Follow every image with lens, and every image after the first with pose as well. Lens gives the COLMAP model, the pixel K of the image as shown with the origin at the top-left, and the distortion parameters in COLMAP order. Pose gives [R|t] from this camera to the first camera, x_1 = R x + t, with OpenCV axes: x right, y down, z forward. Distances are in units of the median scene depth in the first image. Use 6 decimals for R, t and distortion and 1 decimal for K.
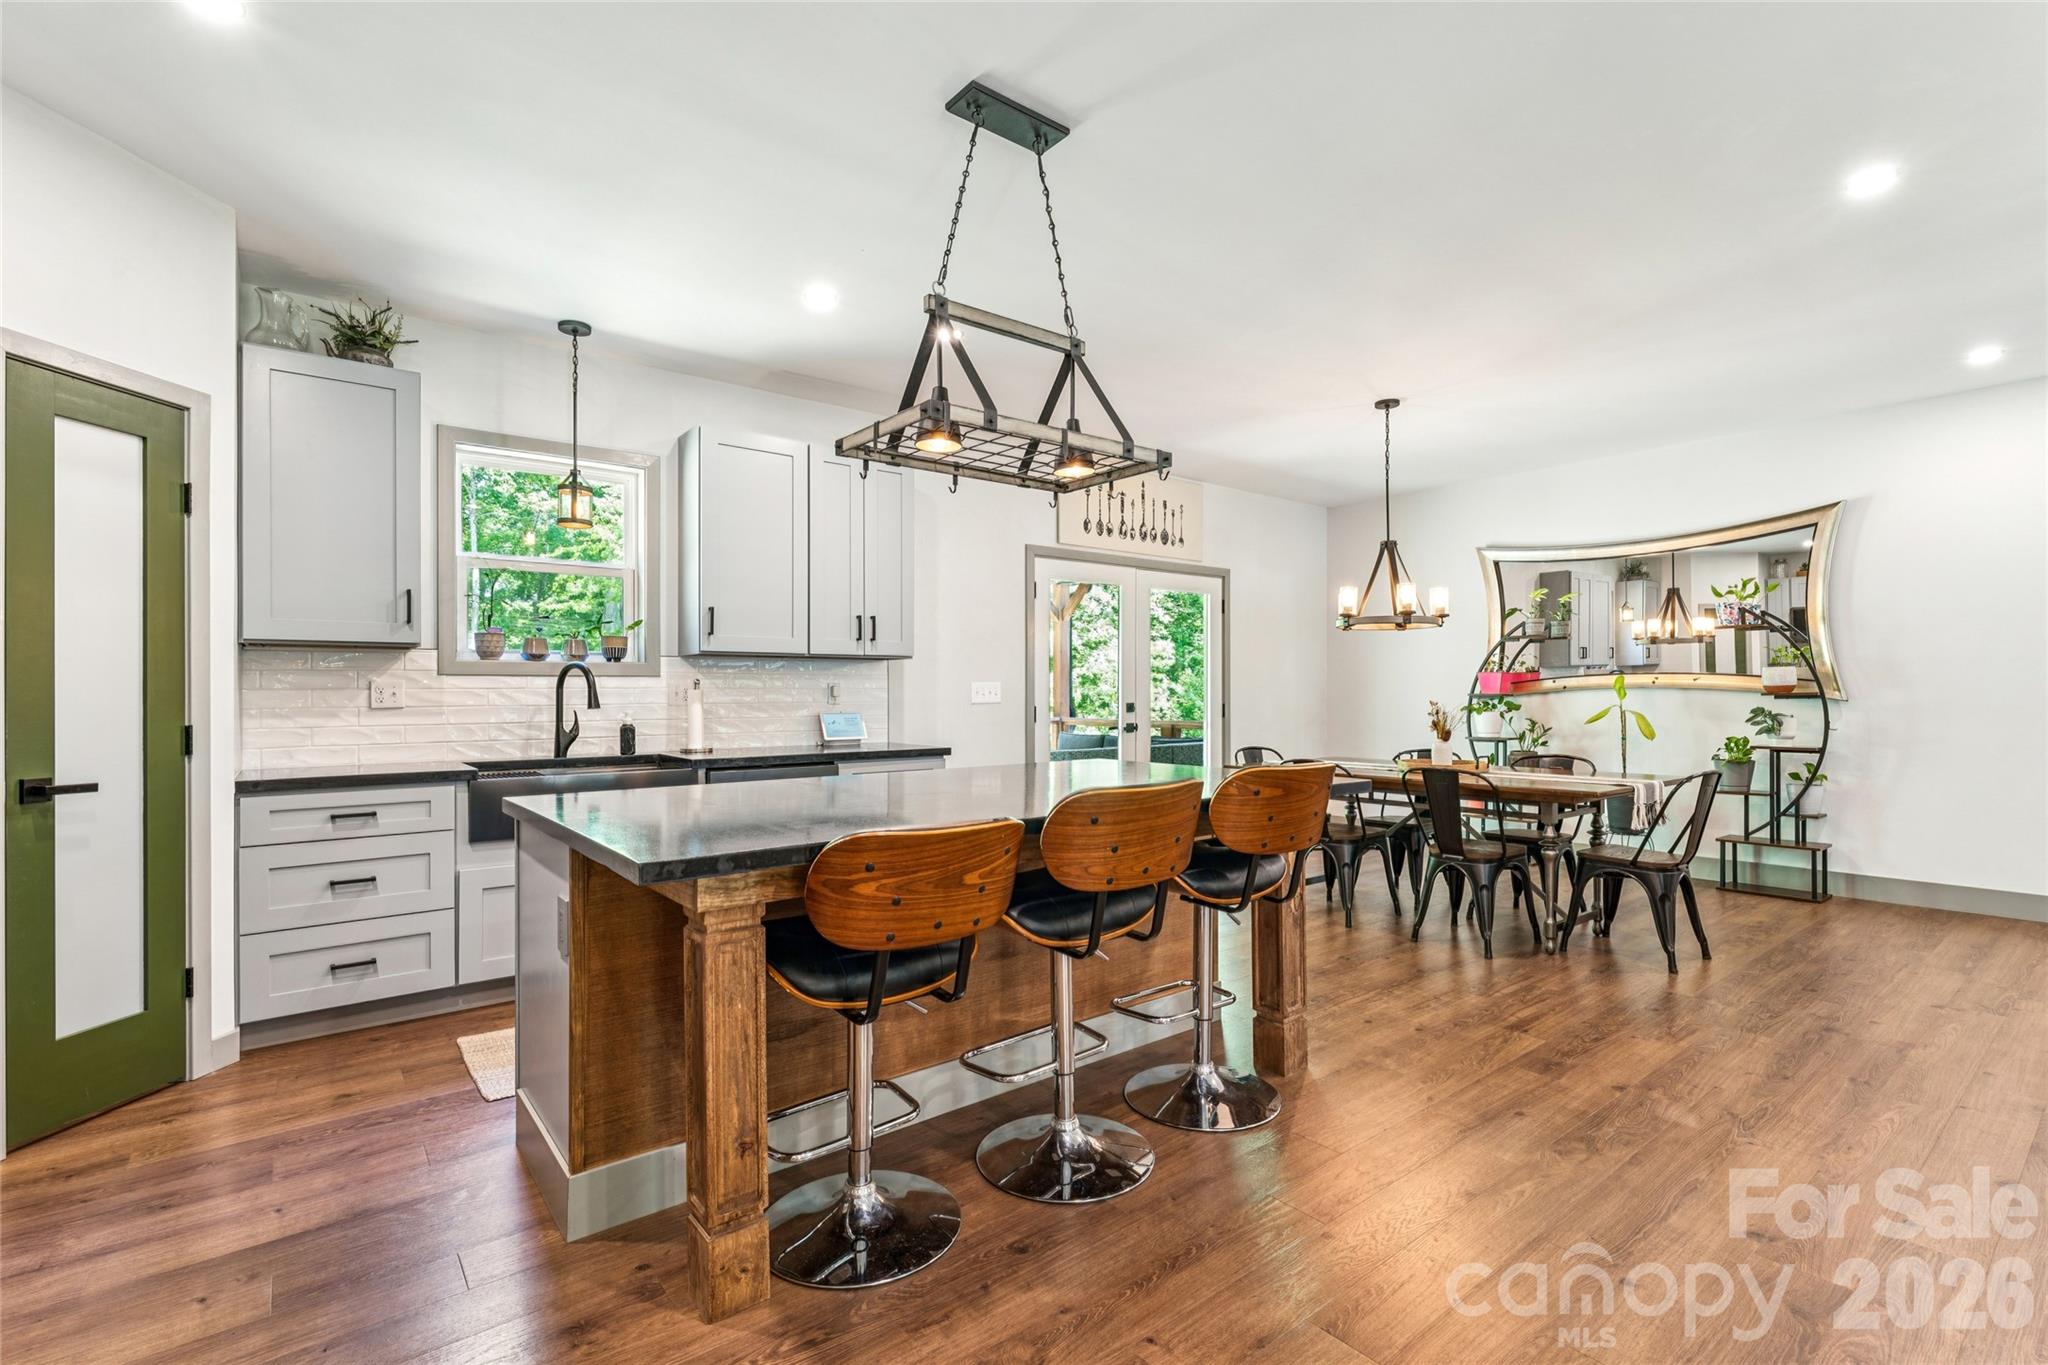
lens RADIAL K [[929.4, 0, 1042.4], [0, 929.4, 686.4], [0, 0, 1]] dist [-0.000359, -0.000097]
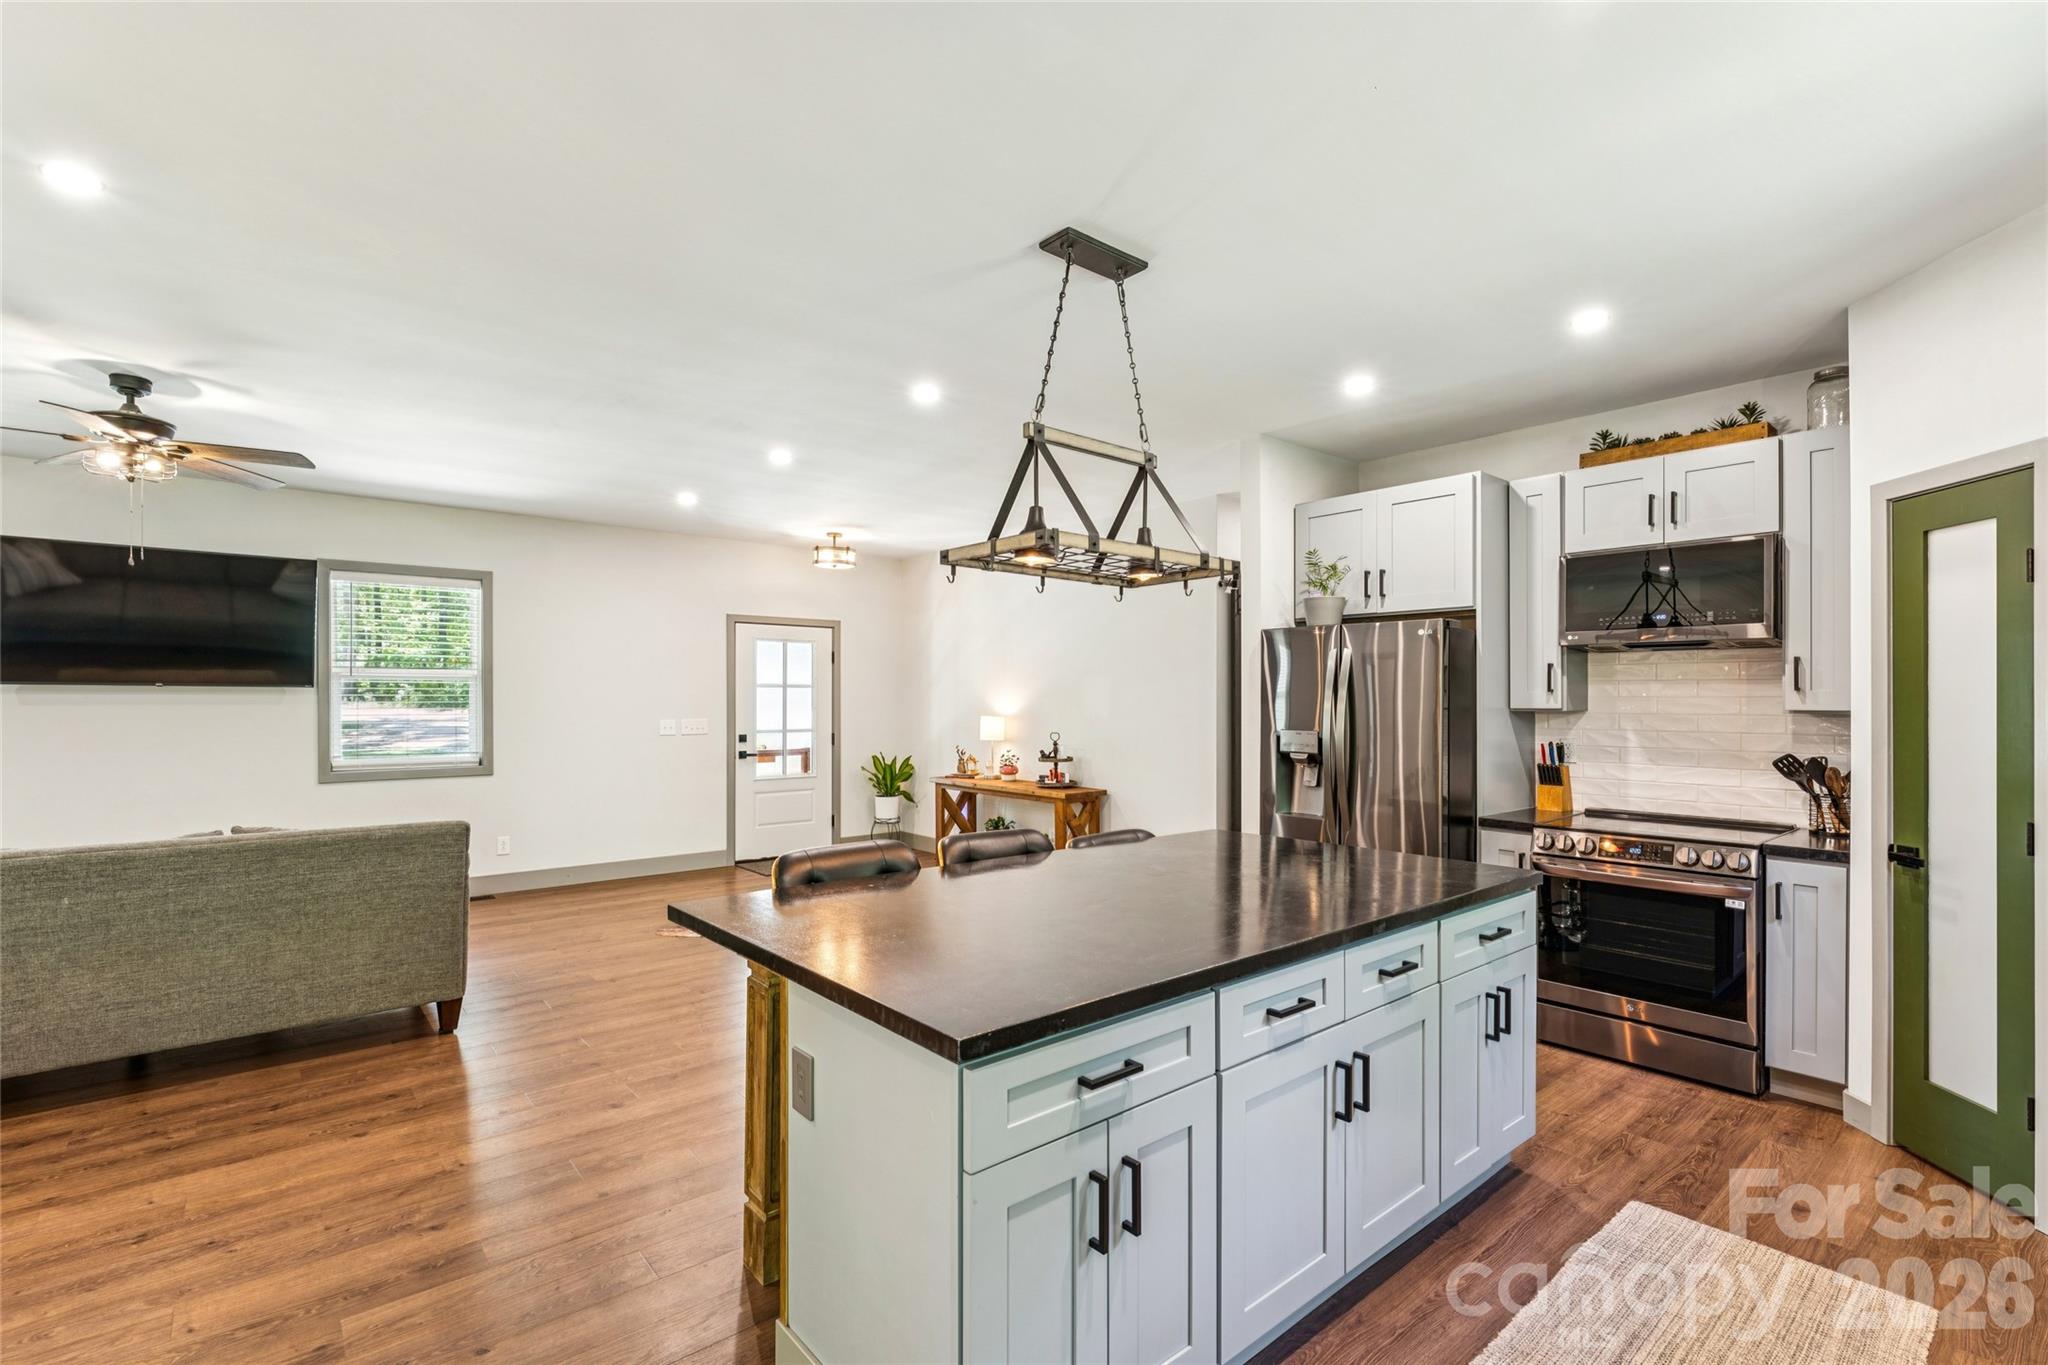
lens RADIAL K [[929.4, 0, 1038.7], [0, 929.4, 699.6], [0, 0, 1]] dist [-0.000359, -0.000097]
pose [[-0.999483, 0.003031, -0.032022, 0.037700], [0.003285, 0.999963, -0.007888, -0.051248], [0.031997, -0.007989, -0.999456, 1.340145]]
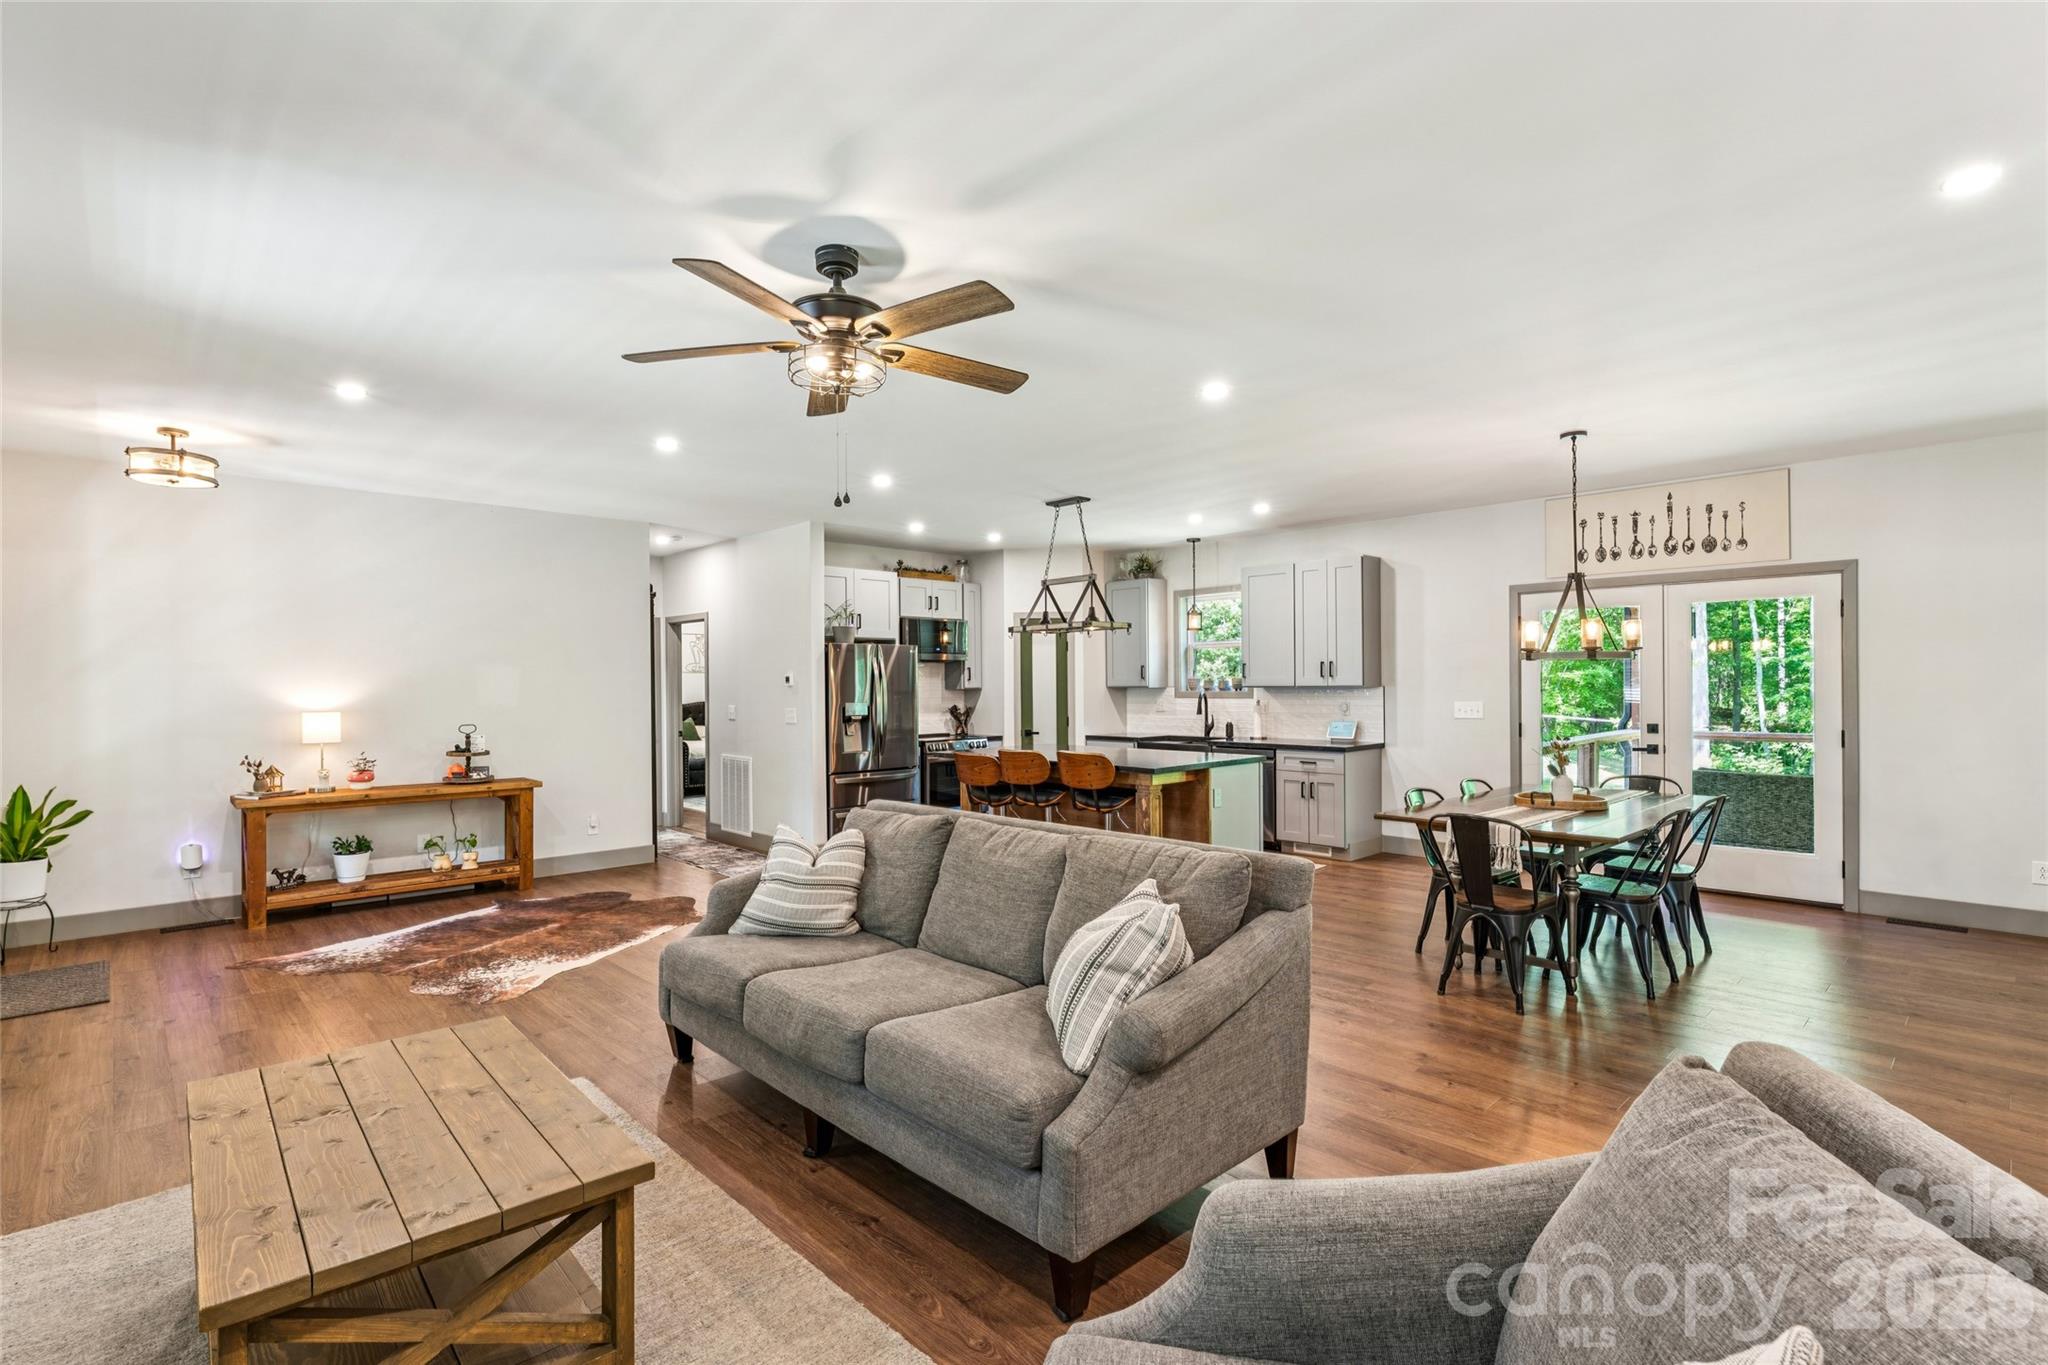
lens RADIAL K [[929.4, 0, 1016.4], [0, 929.4, 691.9], [0, 0, 1]] dist [-0.000359, -0.000097]
pose [[0.077336, 0.012036, -0.996932, 1.660369], [0.017124, 0.999764, 0.013399, -0.065584], [0.996858, -0.018108, 0.077112, 0.414288]]
